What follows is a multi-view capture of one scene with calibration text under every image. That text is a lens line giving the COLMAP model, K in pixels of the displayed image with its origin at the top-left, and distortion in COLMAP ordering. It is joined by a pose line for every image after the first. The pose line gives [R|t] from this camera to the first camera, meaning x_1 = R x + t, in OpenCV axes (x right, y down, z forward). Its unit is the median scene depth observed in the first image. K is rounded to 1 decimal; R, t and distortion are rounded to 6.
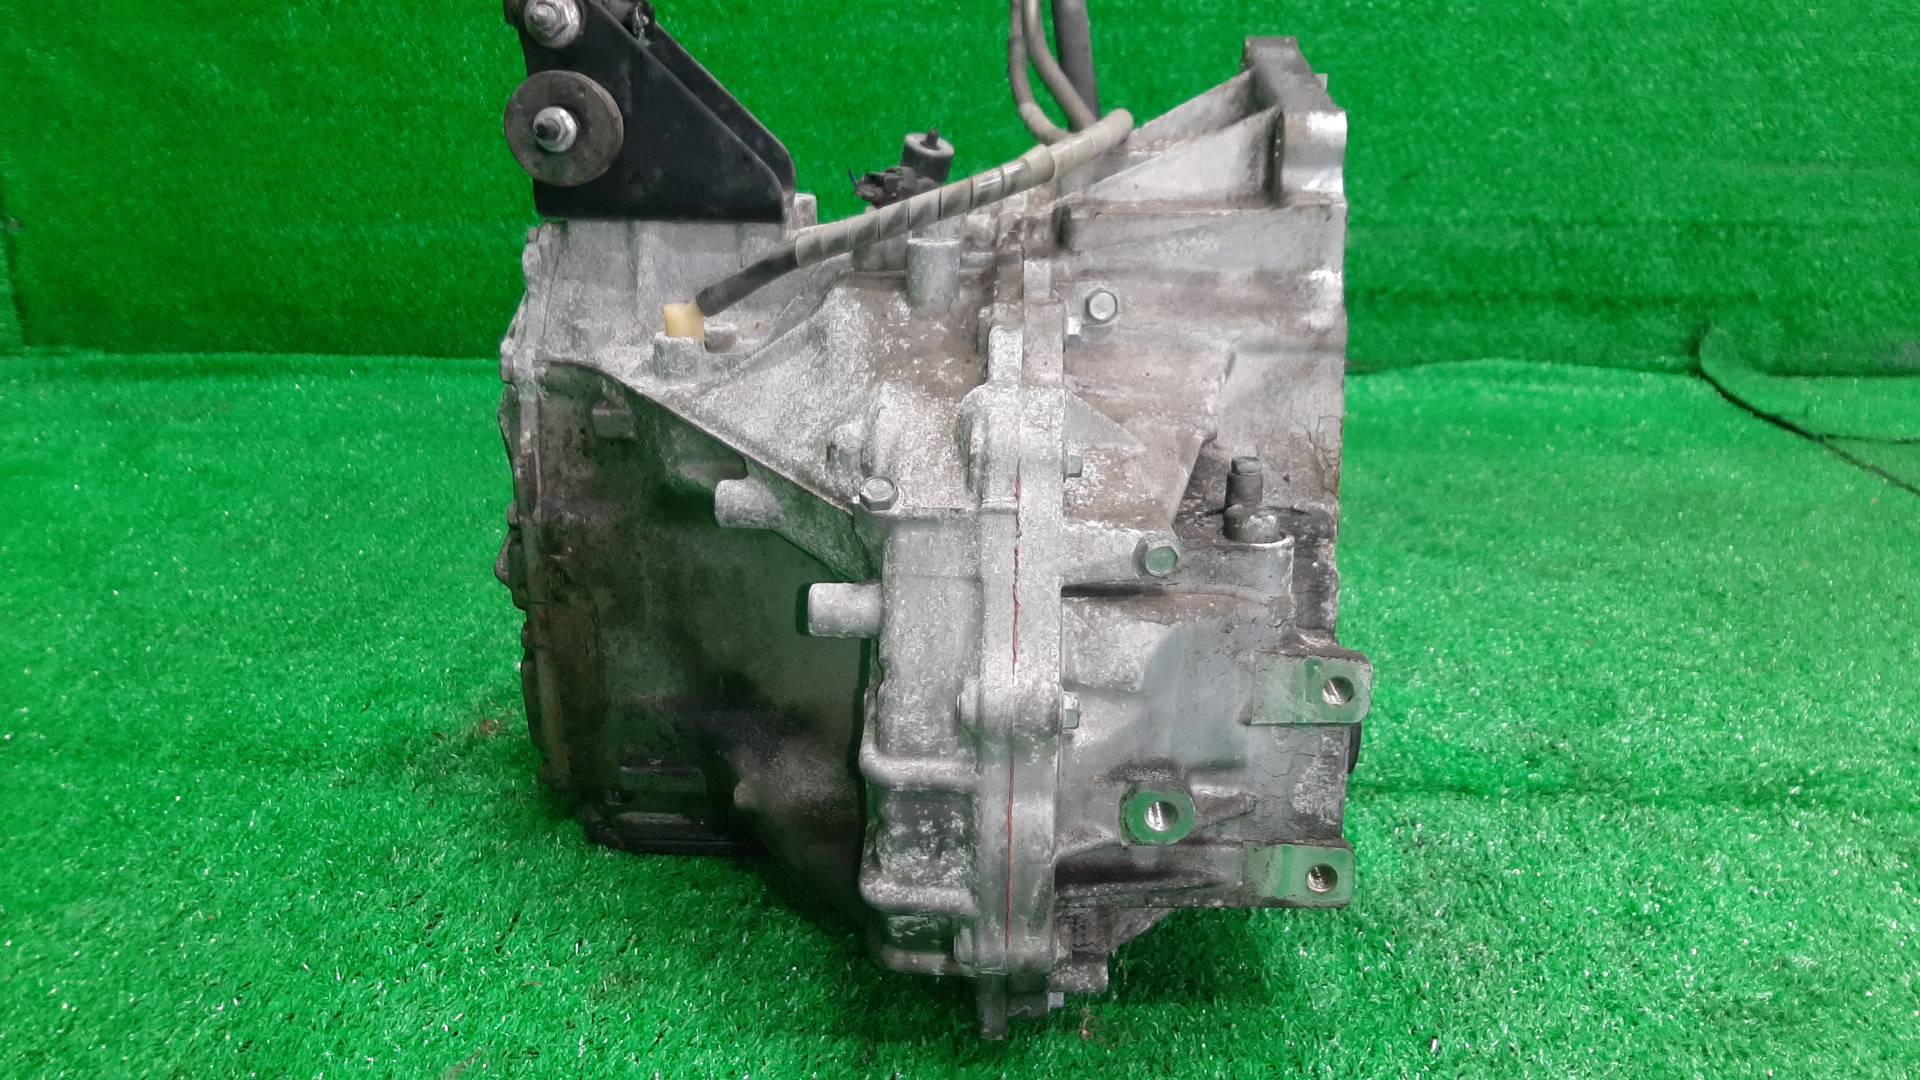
lens RADIAL K [[1553.5, 0, 994.5], [0, 1553.5, 503.8], [0, 0, 1]] dist [0.064969, -0.152939]
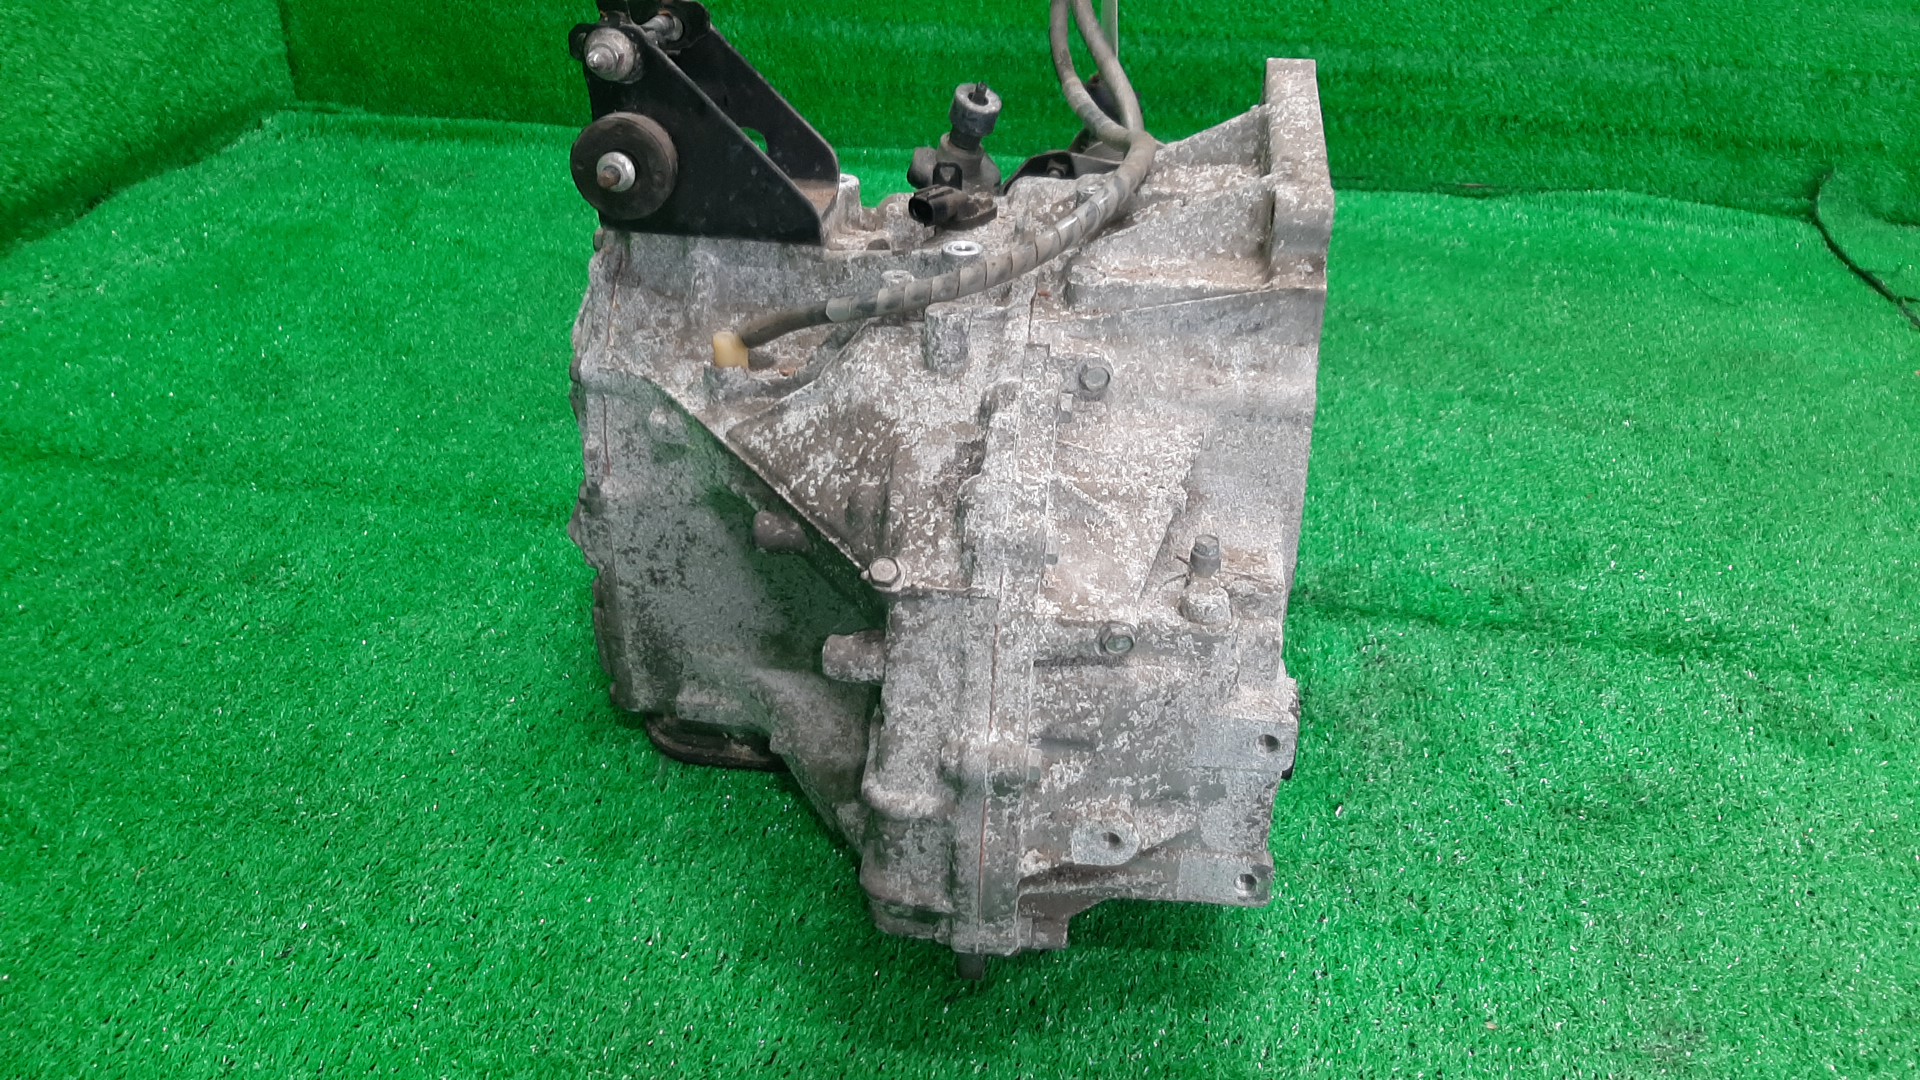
lens RADIAL K [[1553.5, 0, 994.5], [0, 1553.5, 503.8], [0, 0, 1]] dist [0.064969, -0.152939]
pose [[0.991147, 0.084578, -0.102343, 0.033038], [-0.064583, 0.980624, 0.184947, -0.058255], [0.116002, -0.176700, 0.977405, -0.129060]]
